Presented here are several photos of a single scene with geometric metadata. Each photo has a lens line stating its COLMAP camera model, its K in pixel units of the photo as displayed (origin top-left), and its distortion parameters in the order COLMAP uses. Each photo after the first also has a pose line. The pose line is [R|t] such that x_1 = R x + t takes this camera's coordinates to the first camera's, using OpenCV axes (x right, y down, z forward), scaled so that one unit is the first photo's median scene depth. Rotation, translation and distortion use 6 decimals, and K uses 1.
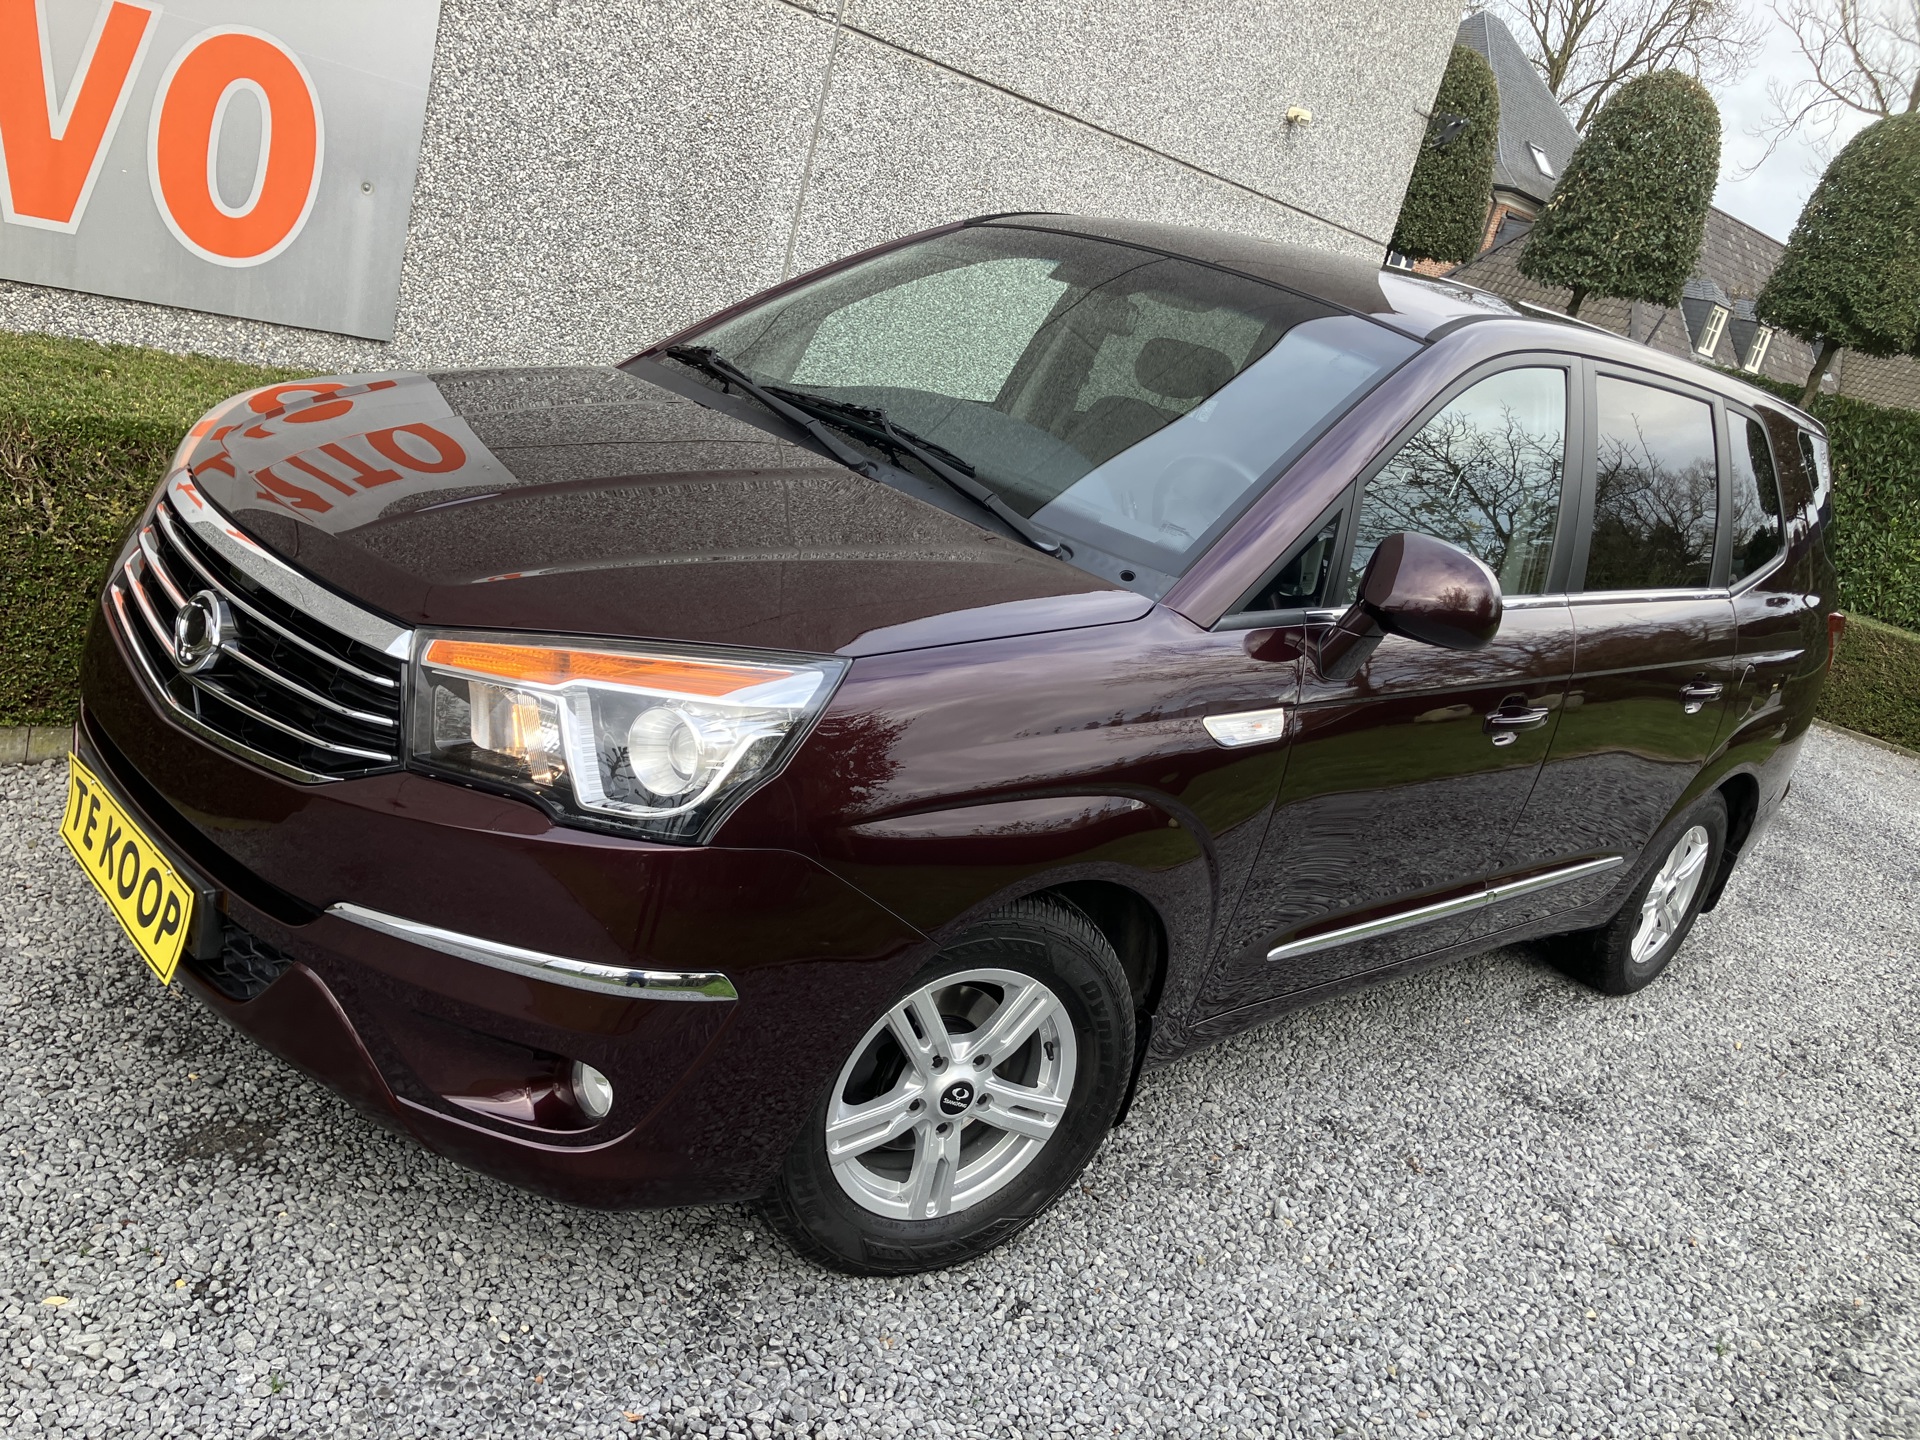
lens RADIAL K [[1565.8, 0, 959.7], [0, 1565.8, 711.6], [0, 0, 1]] dist [0.012694, -0.011506]
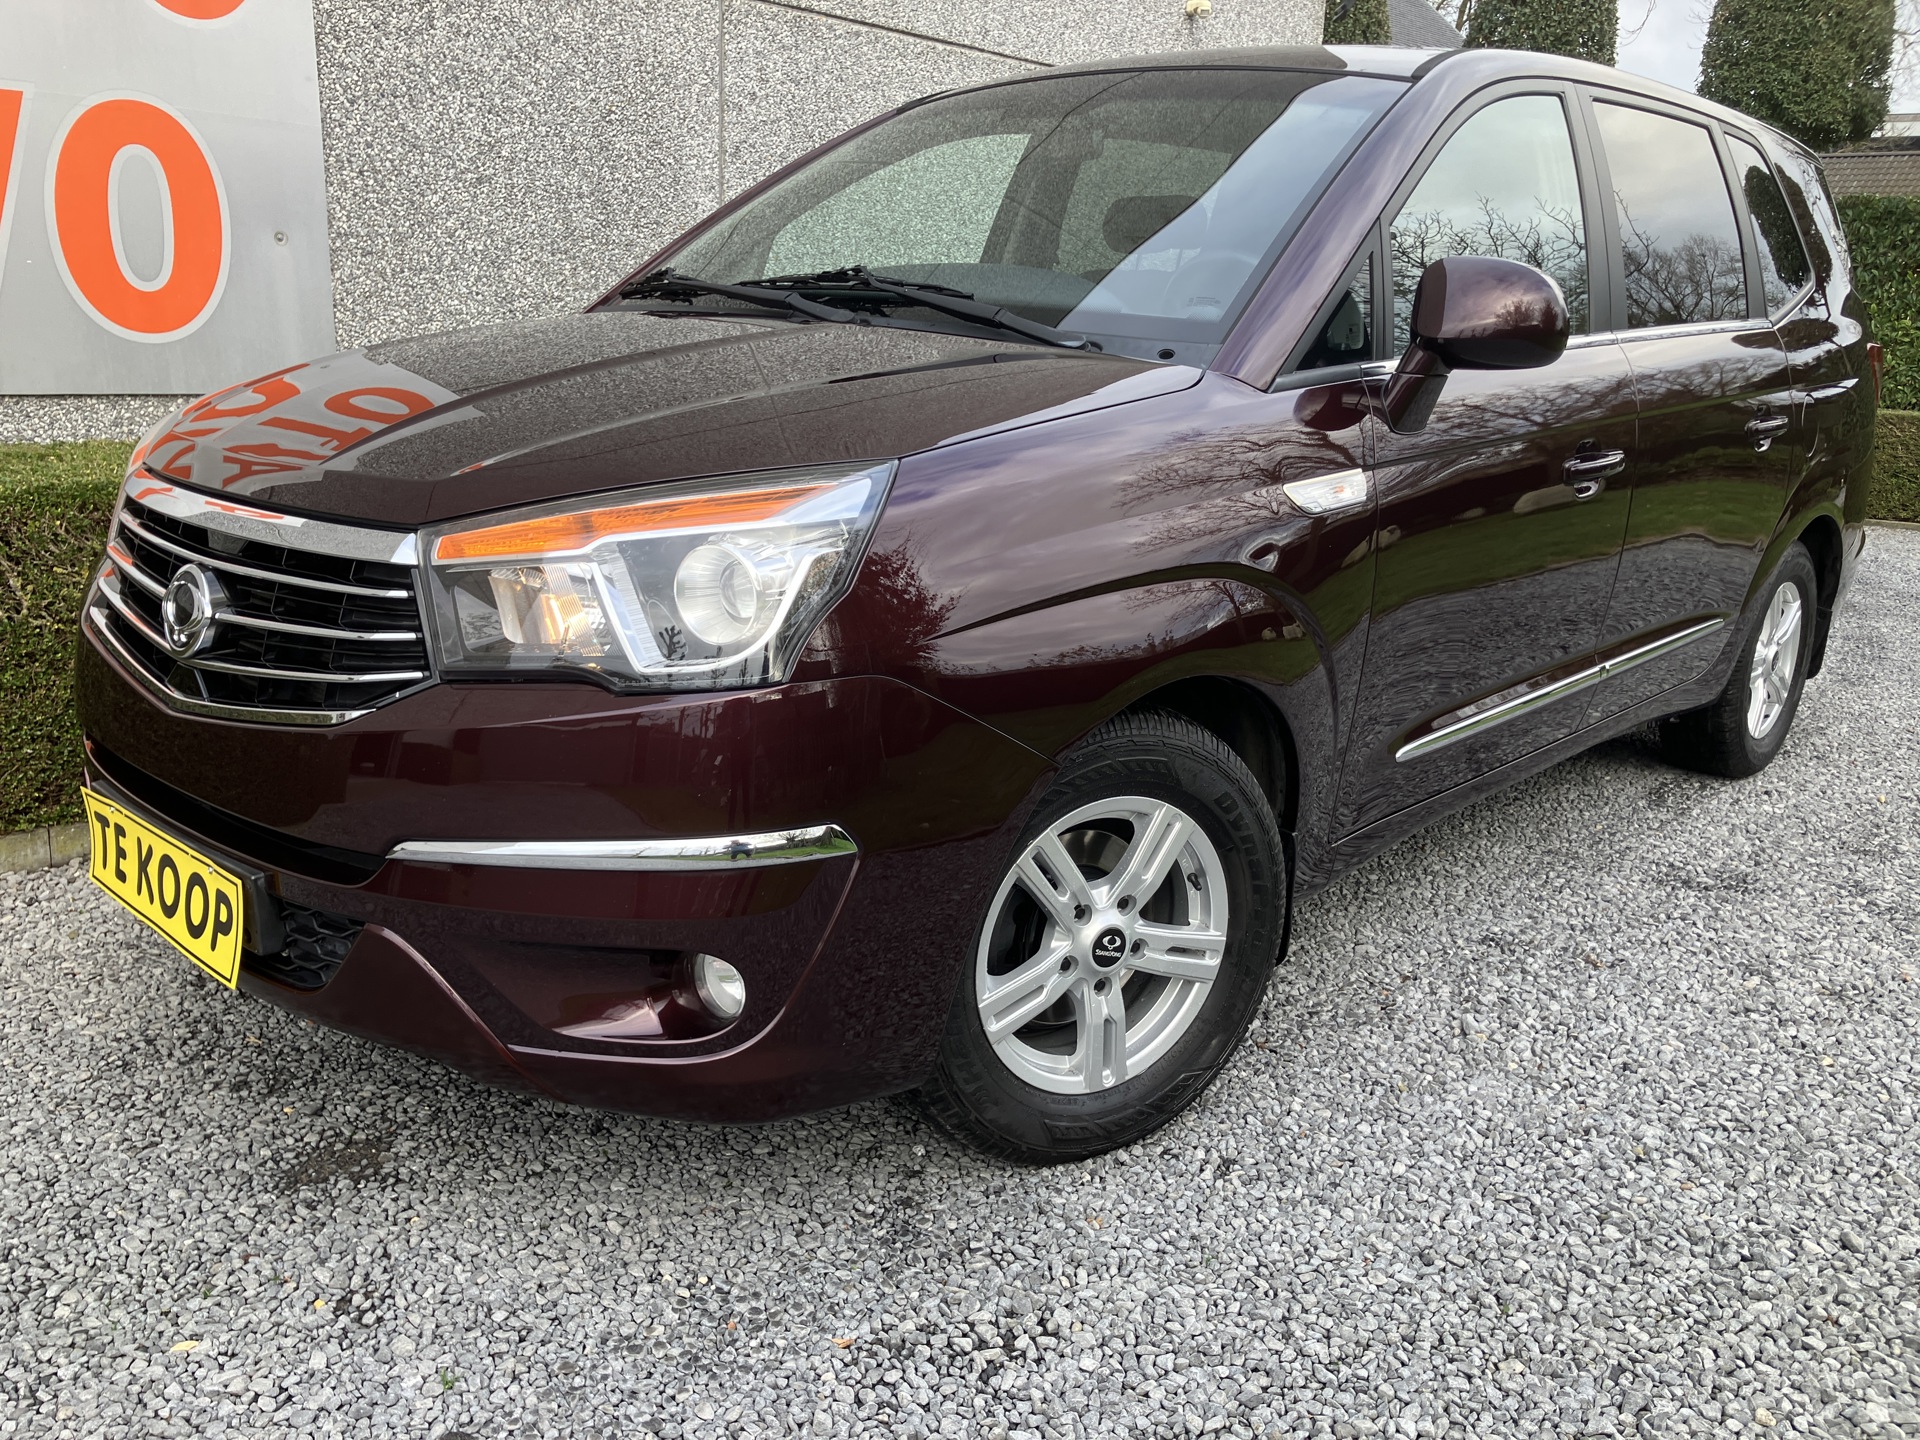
lens RADIAL K [[1565.8, 0, 963.6], [0, 1565.8, 716.9], [0, 0, 1]] dist [0.012694, -0.011506]
pose [[0.975659, -0.219161, -0.007652, -0.046897], [0.218995, 0.975557, -0.018160, 0.110432], [0.011445, 0.016042, 0.999806, 0.085457]]
